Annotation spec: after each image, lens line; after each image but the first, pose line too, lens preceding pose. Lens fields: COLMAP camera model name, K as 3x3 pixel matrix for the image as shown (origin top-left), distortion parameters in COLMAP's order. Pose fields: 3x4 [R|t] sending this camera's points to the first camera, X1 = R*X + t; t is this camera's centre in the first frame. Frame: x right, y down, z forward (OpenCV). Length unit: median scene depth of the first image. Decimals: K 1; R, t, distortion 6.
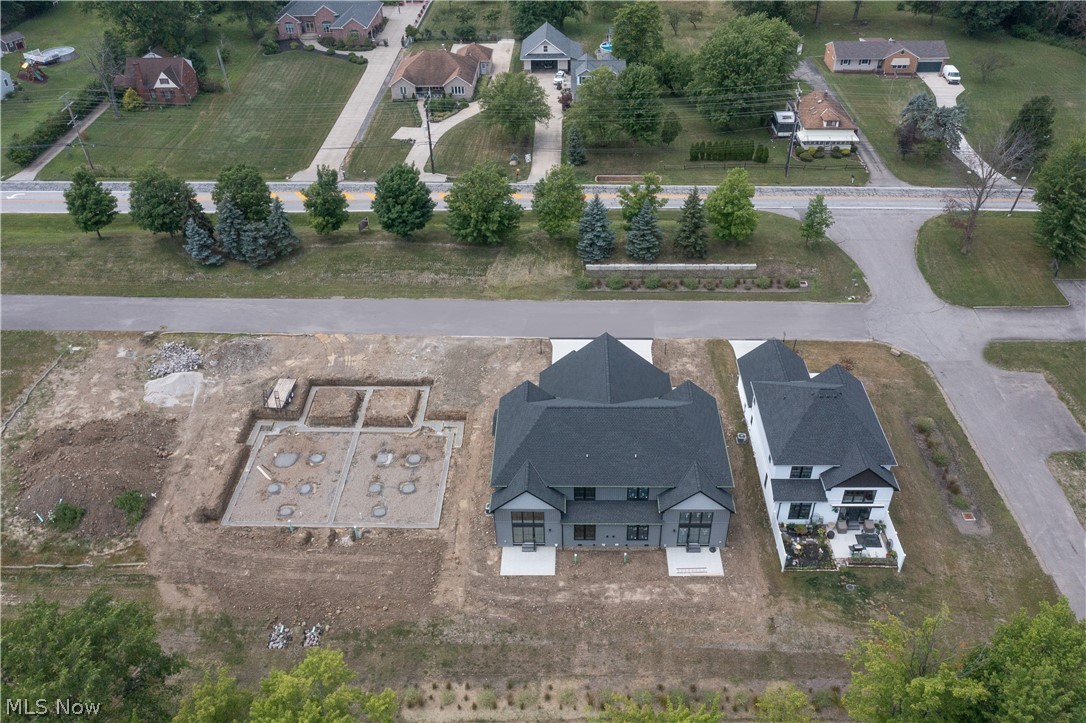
lens RADIAL K [[858.0, 0, 548.5], [0, 858.0, 370.6], [0, 0, 1]] dist [-0.010406, -0.007112]
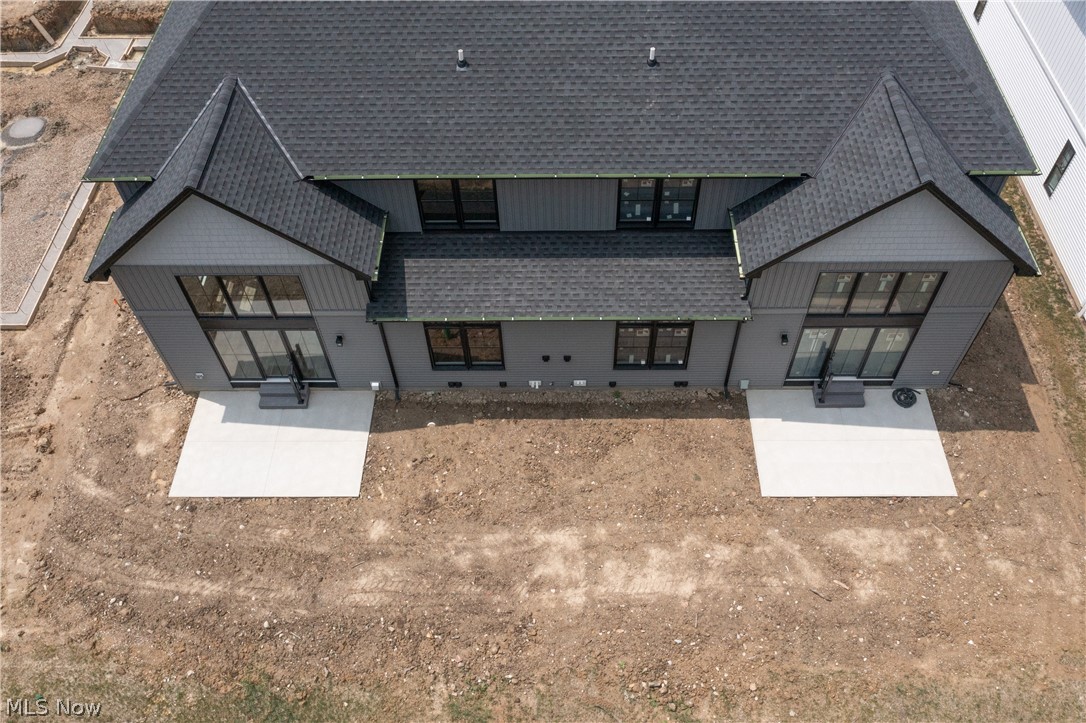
lens RADIAL K [[858.0, 0, 552.4], [0, 858.0, 347.4], [0, 0, 1]] dist [-0.010406, -0.007112]
pose [[0.999894, -0.010051, 0.010495, 0.068974], [0.007029, 0.966642, 0.256034, 0.119053], [-0.012718, -0.255933, 0.966611, 0.737853]]
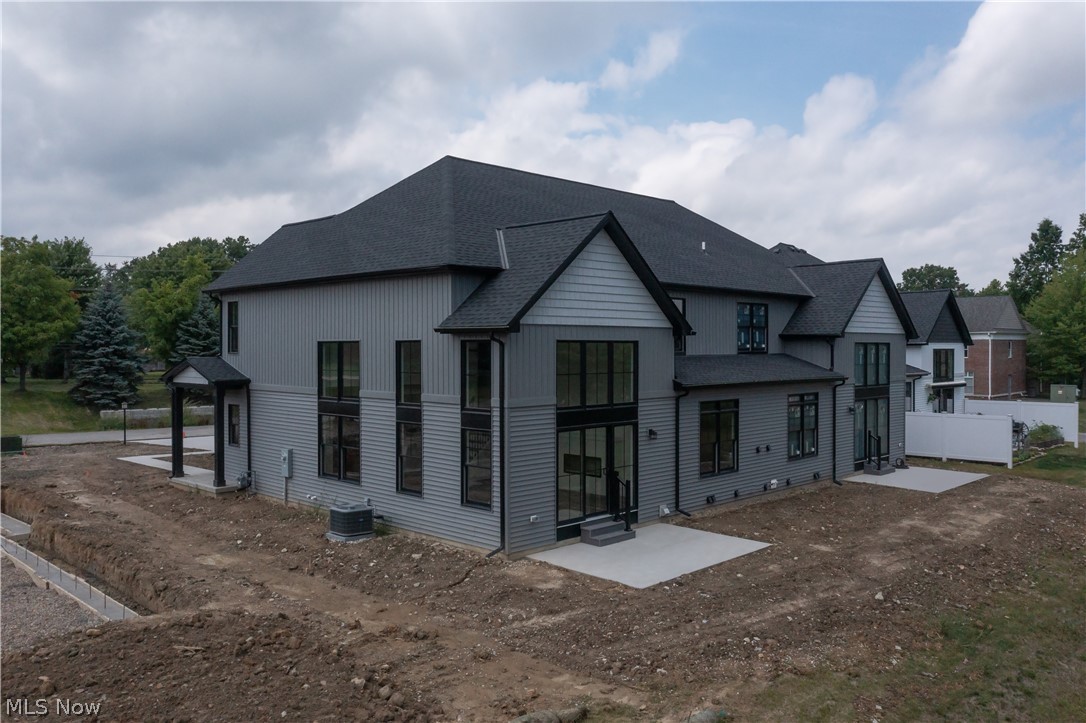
lens RADIAL K [[858.0, 0, 546.0], [0, 858.0, 360.2], [0, 0, 1]] dist [-0.010406, -0.007112]
pose [[0.685193, 0.007414, 0.728324, -0.227068], [0.424825, 0.808174, -0.407894, 0.268981], [-0.591637, 0.588897, 0.550606, 0.864058]]
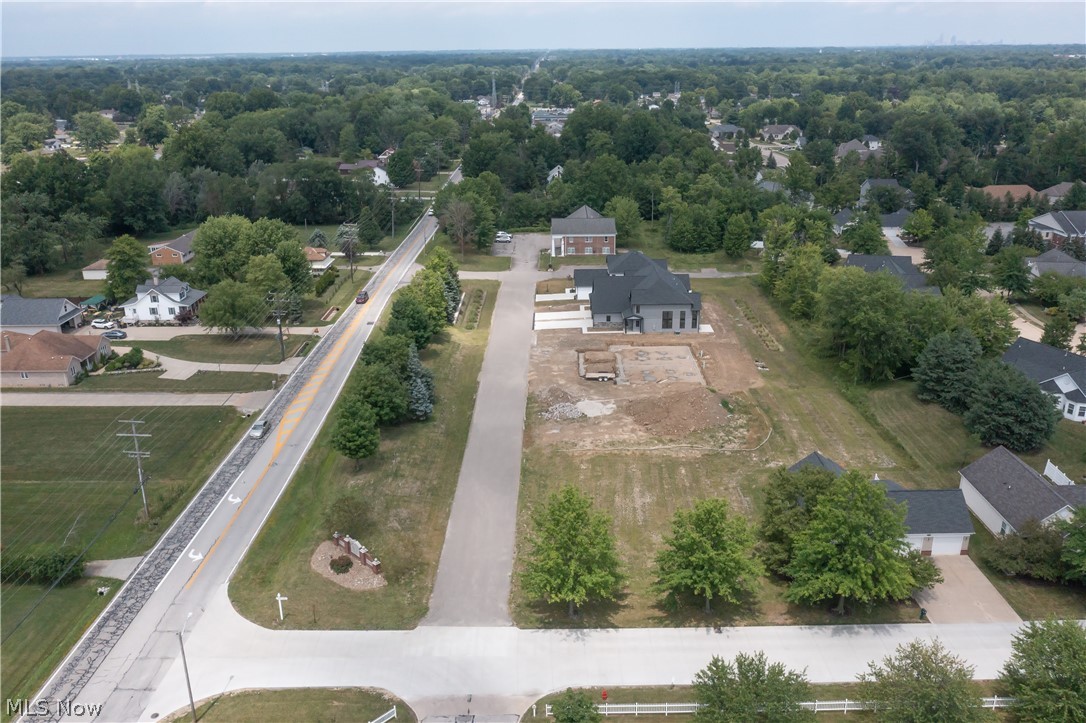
lens RADIAL K [[858.0, 0, 543.2], [0, 858.0, 361.4], [0, 0, 1]] dist [-0.010406, -0.007112]
pose [[-0.017718, -0.322444, 0.946423, -2.276295], [0.612623, 0.744575, 0.265144, -0.602633], [-0.790176, 0.584498, 0.184345, 0.986155]]
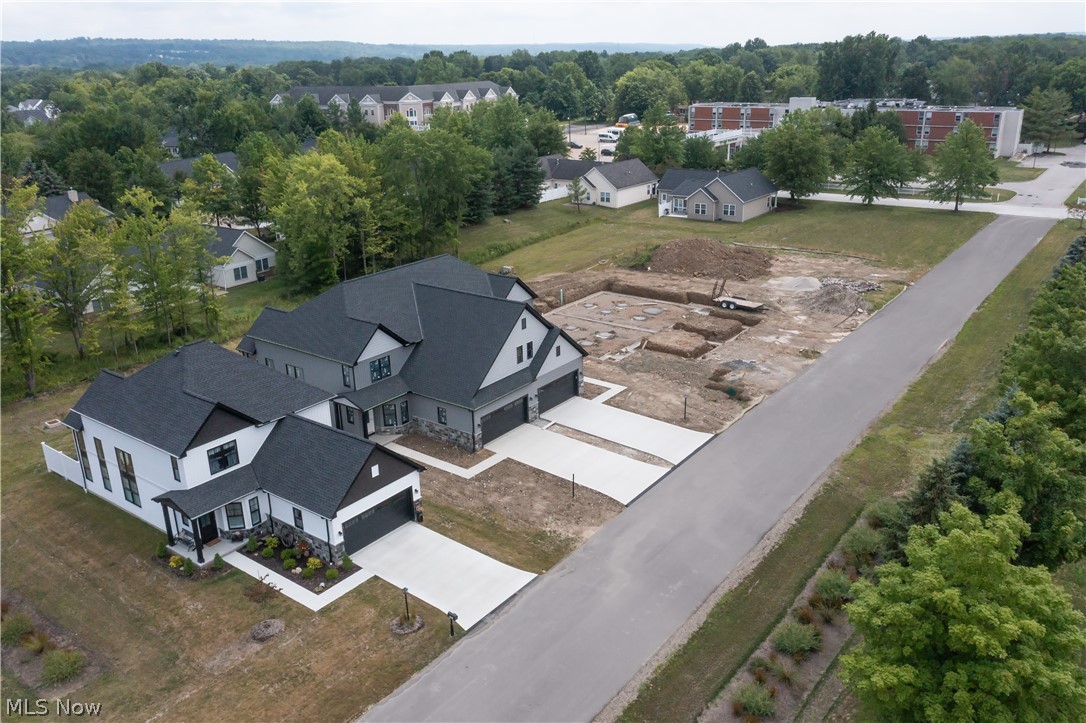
lens RADIAL K [[858.0, 0, 545.9], [0, 858.0, 363.2], [0, 0, 1]] dist [-0.010406, -0.007112]
pose [[-0.576873, 0.303663, -0.758291, 0.722229], [-0.471532, 0.634233, 0.612704, -0.536233], [0.666989, 0.711011, -0.222685, 1.420633]]
